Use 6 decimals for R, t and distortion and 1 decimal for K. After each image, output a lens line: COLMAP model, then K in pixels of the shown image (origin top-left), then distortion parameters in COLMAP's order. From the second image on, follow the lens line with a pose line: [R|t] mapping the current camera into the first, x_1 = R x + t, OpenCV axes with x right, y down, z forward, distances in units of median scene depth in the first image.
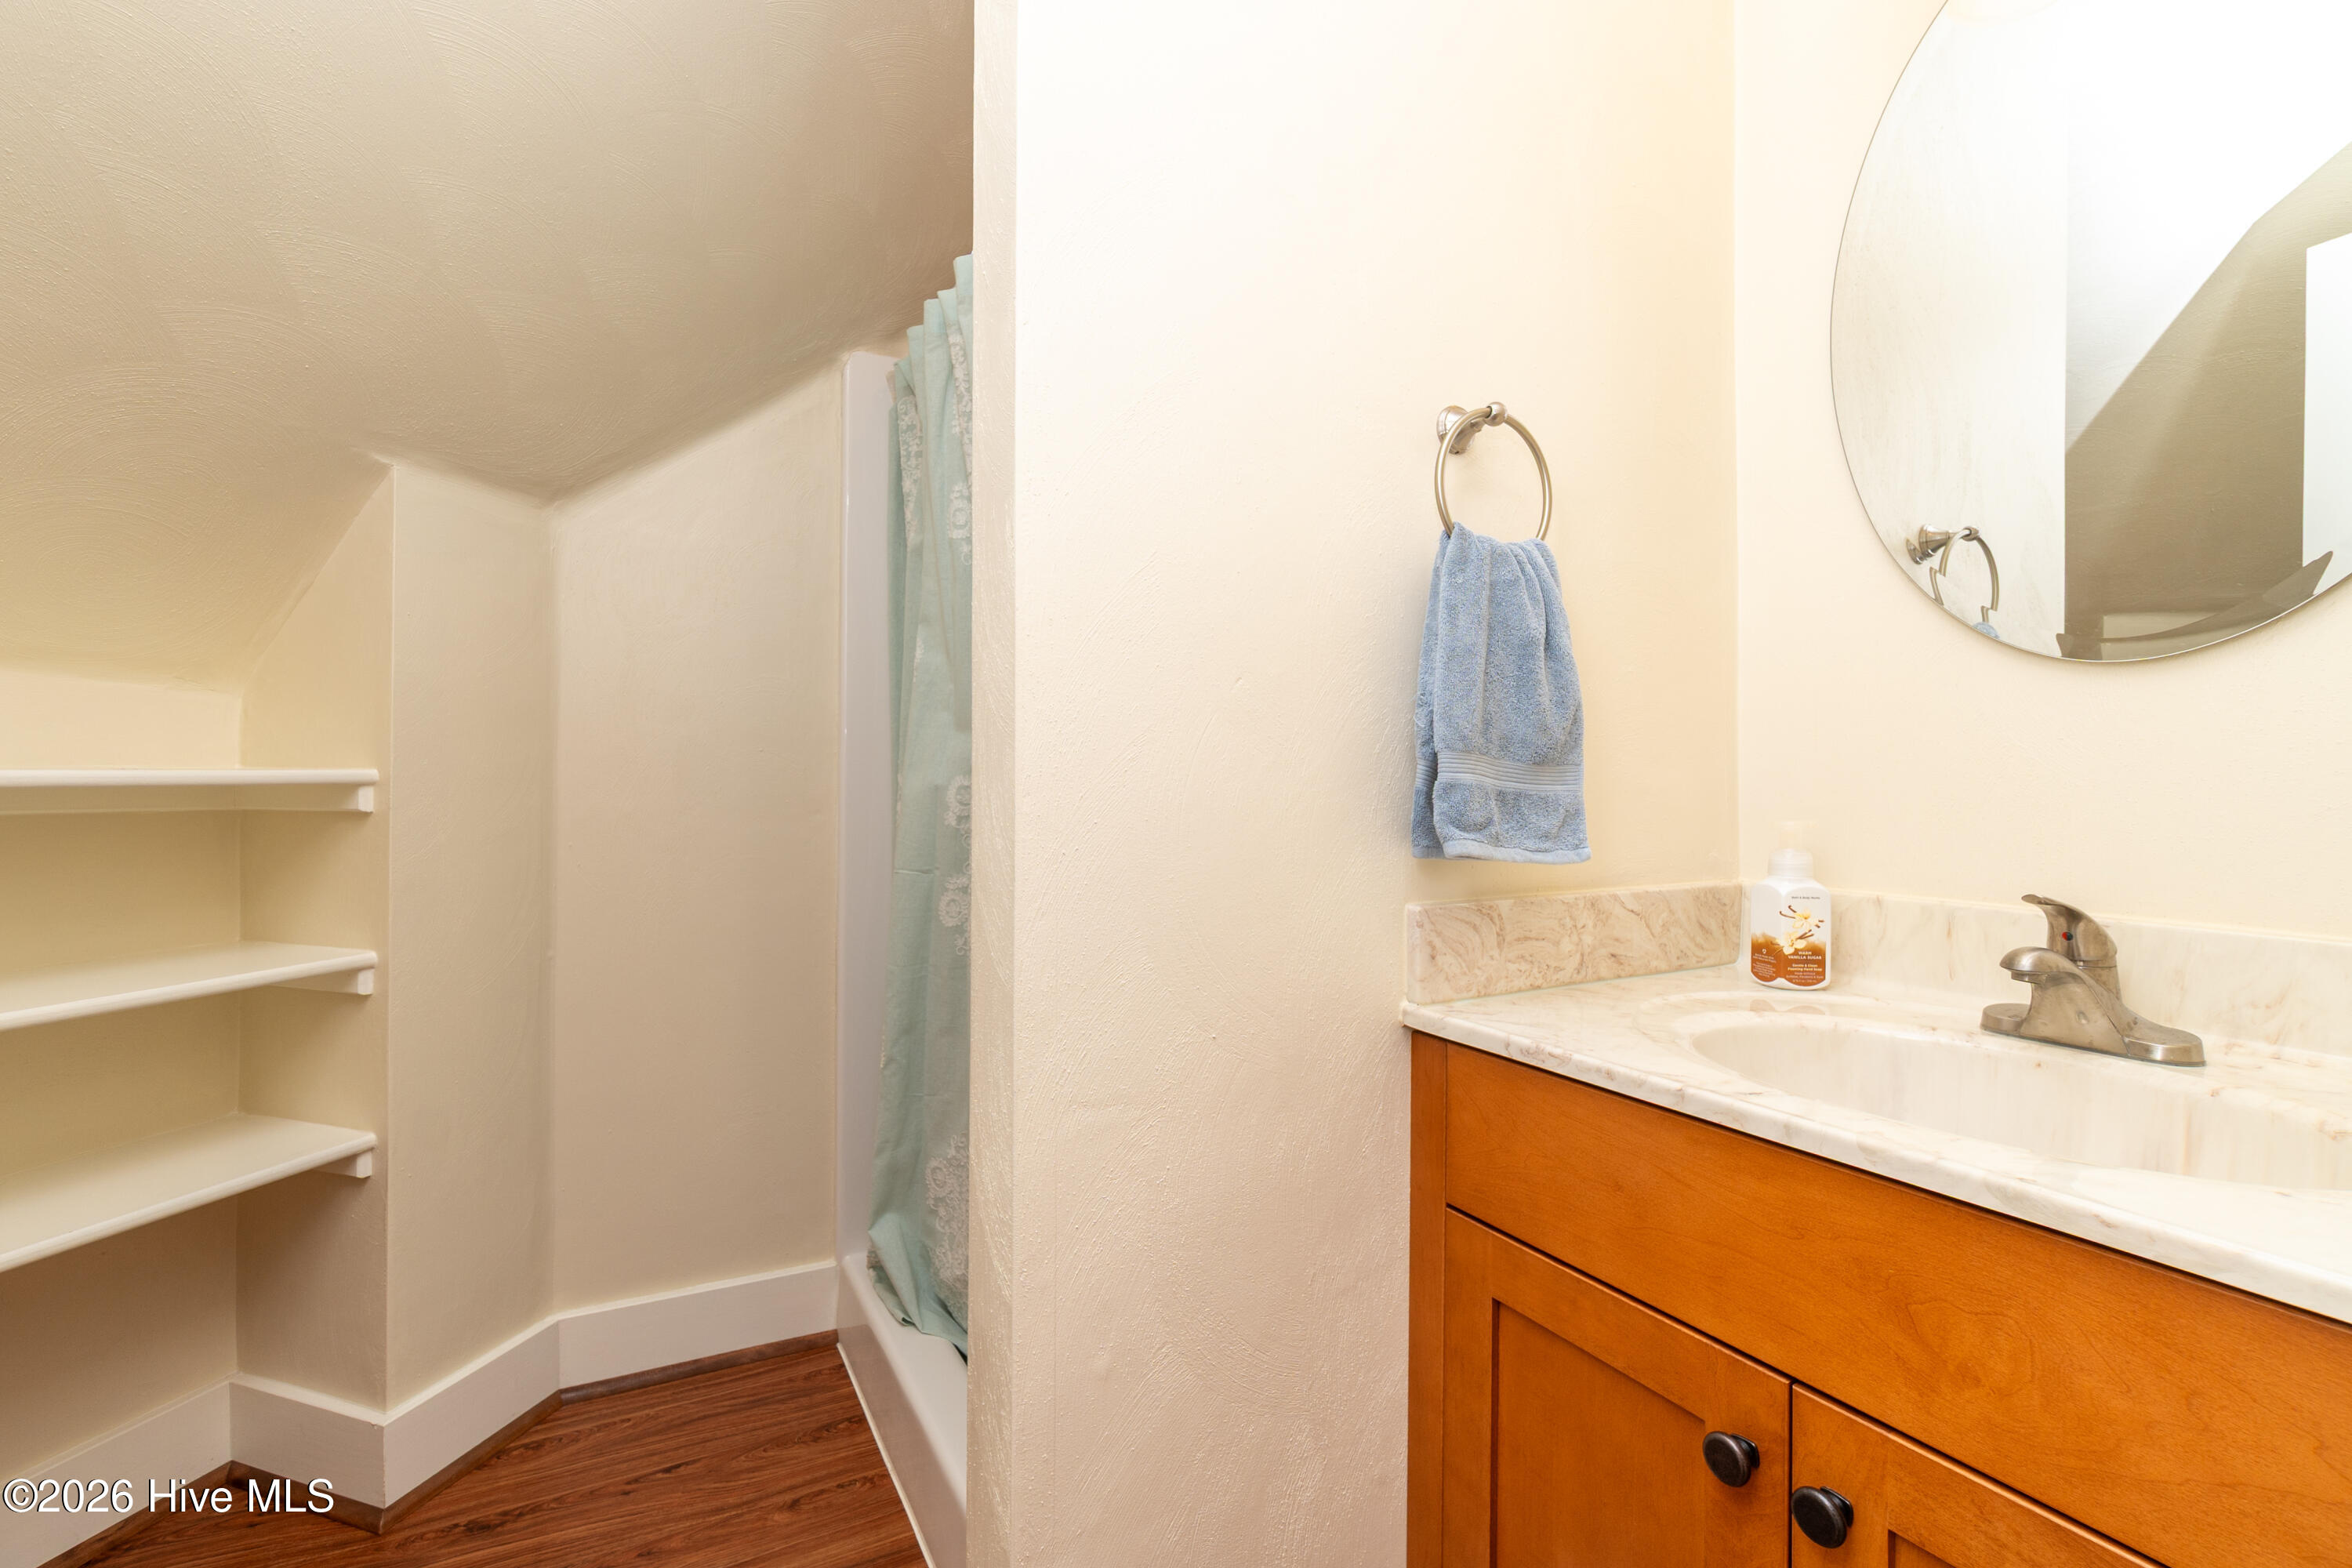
lens RADIAL K [[1032.0, 0, 1165.1], [0, 1032.0, 787.1], [0, 0, 1]] dist [-0.001968, -0.000027]
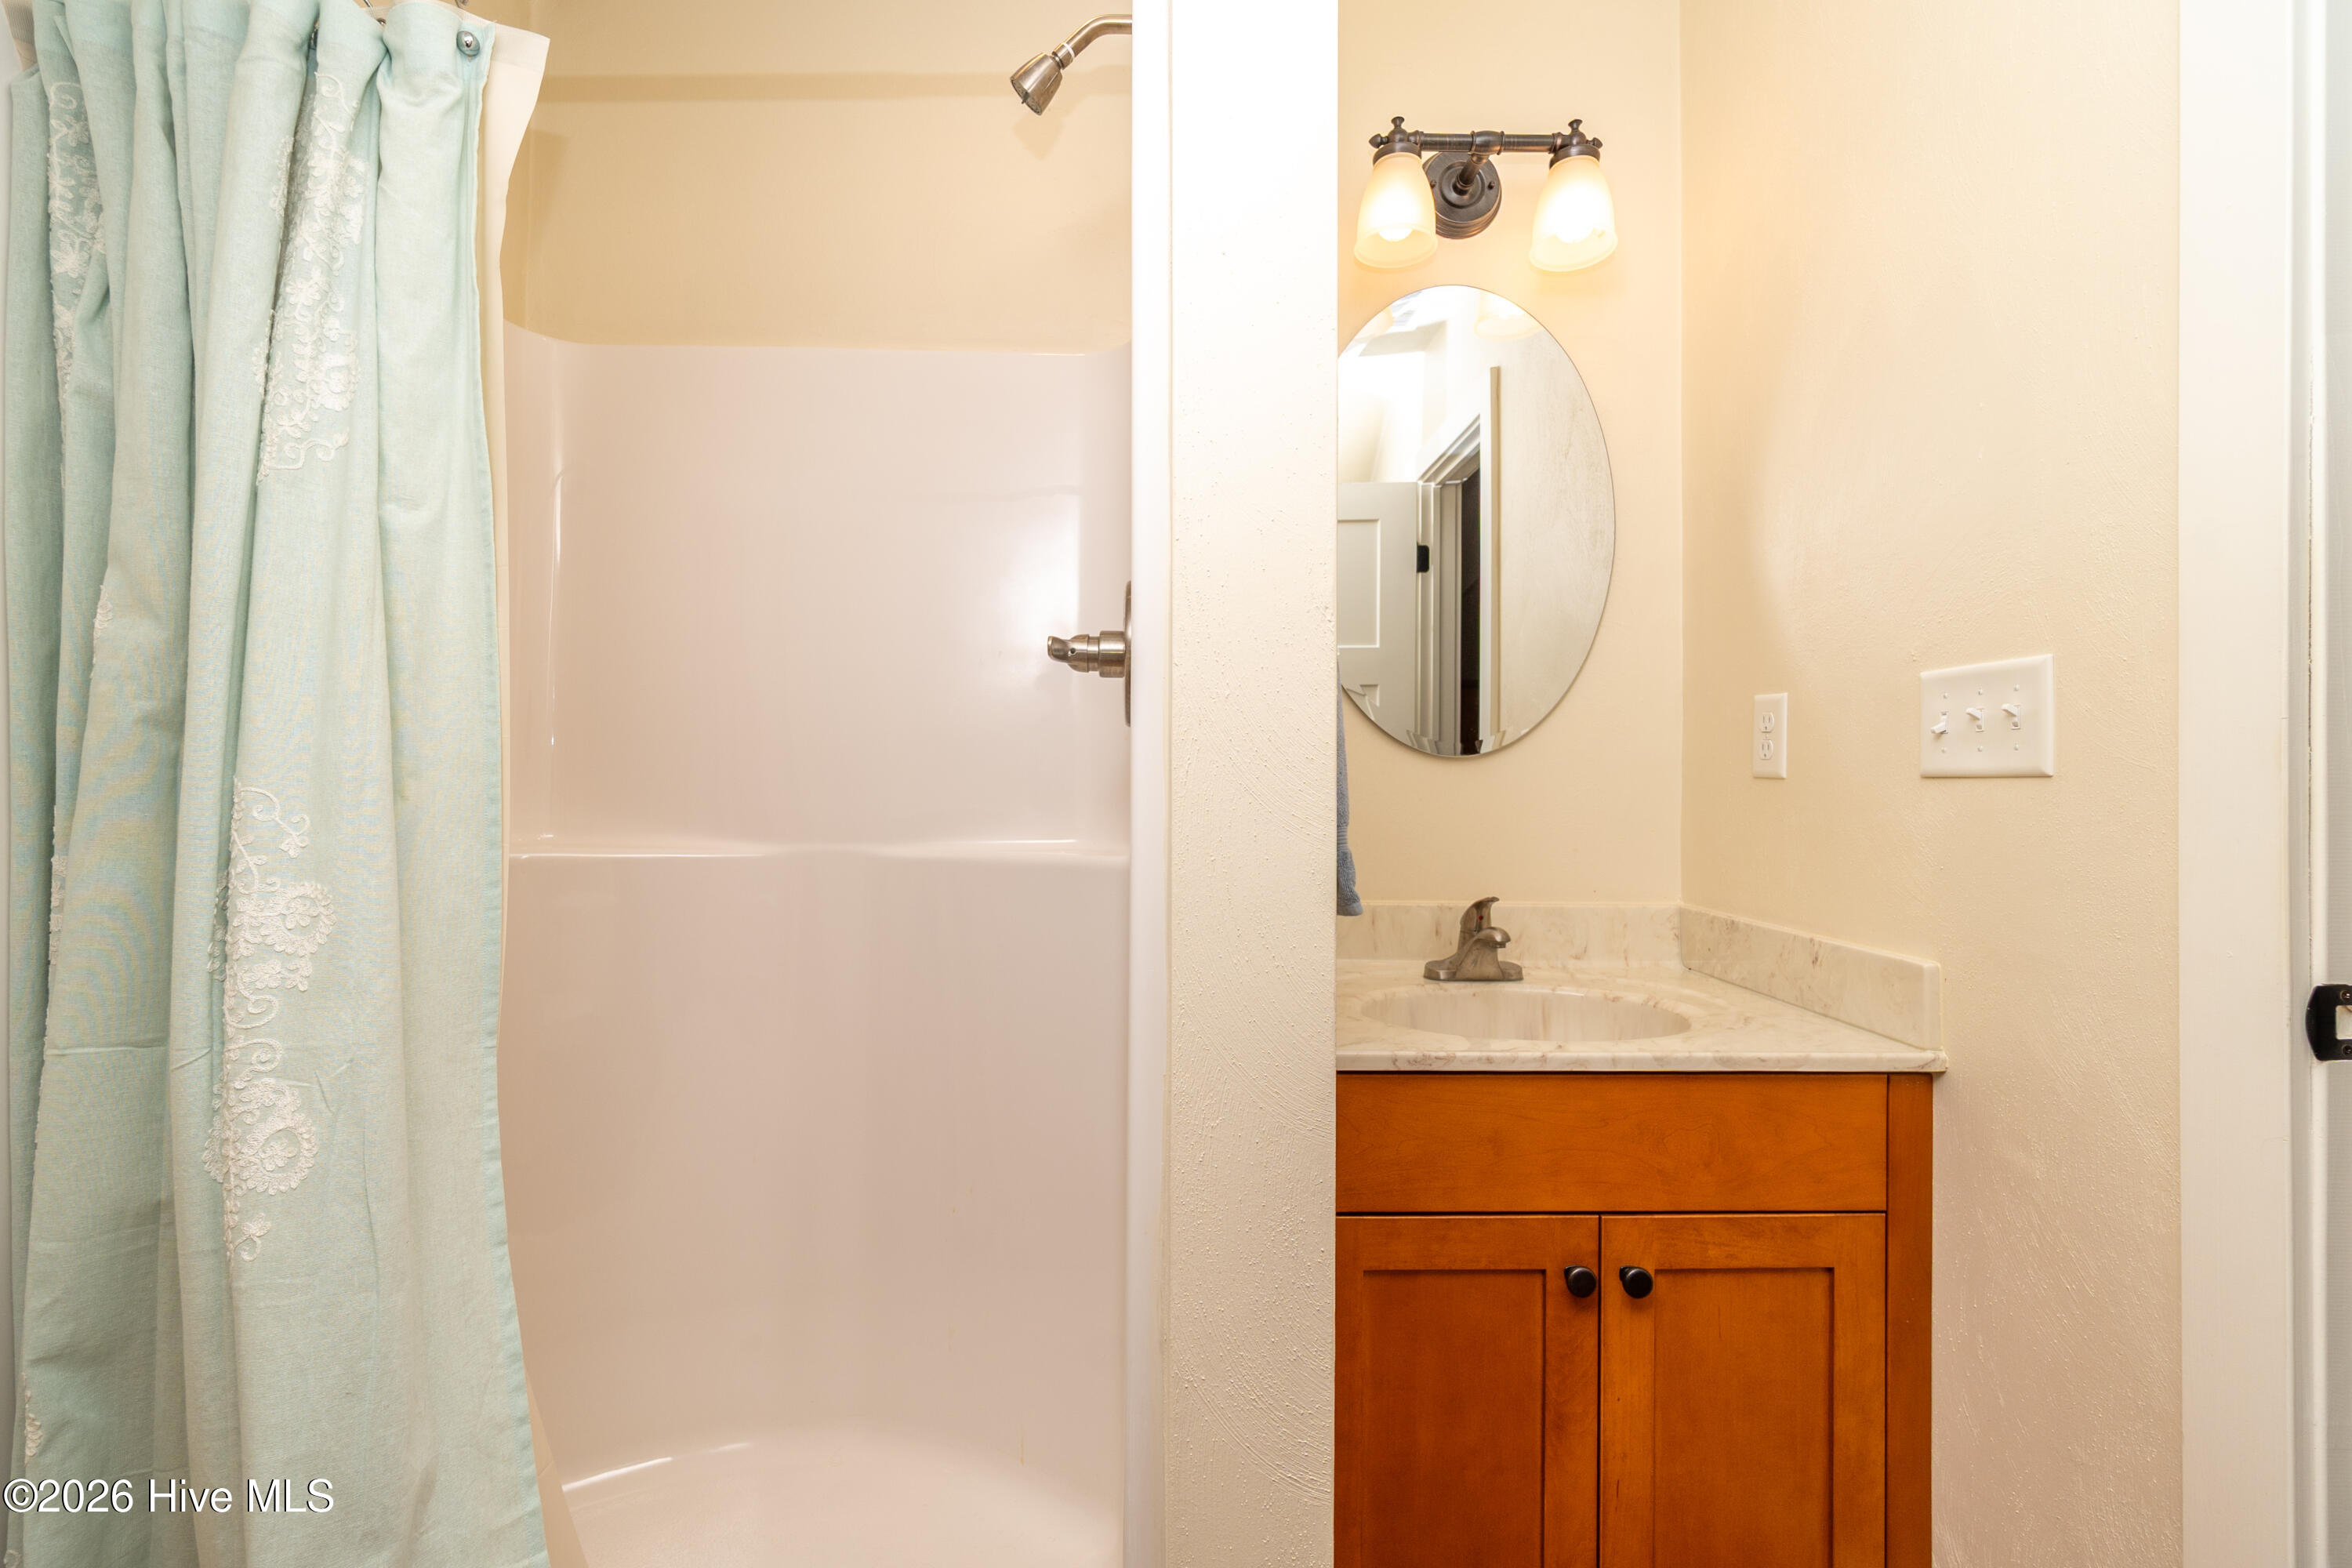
lens RADIAL K [[1032.0, 0, 1169.1], [0, 1032.0, 771.6], [0, 0, 1]] dist [-0.001968, -0.000027]
pose [[0.458677, -0.001282, 0.888602, -1.049013], [0.002679, 0.999996, 0.000060, -0.118477], [-0.888599, 0.002353, 0.458679, 0.767587]]
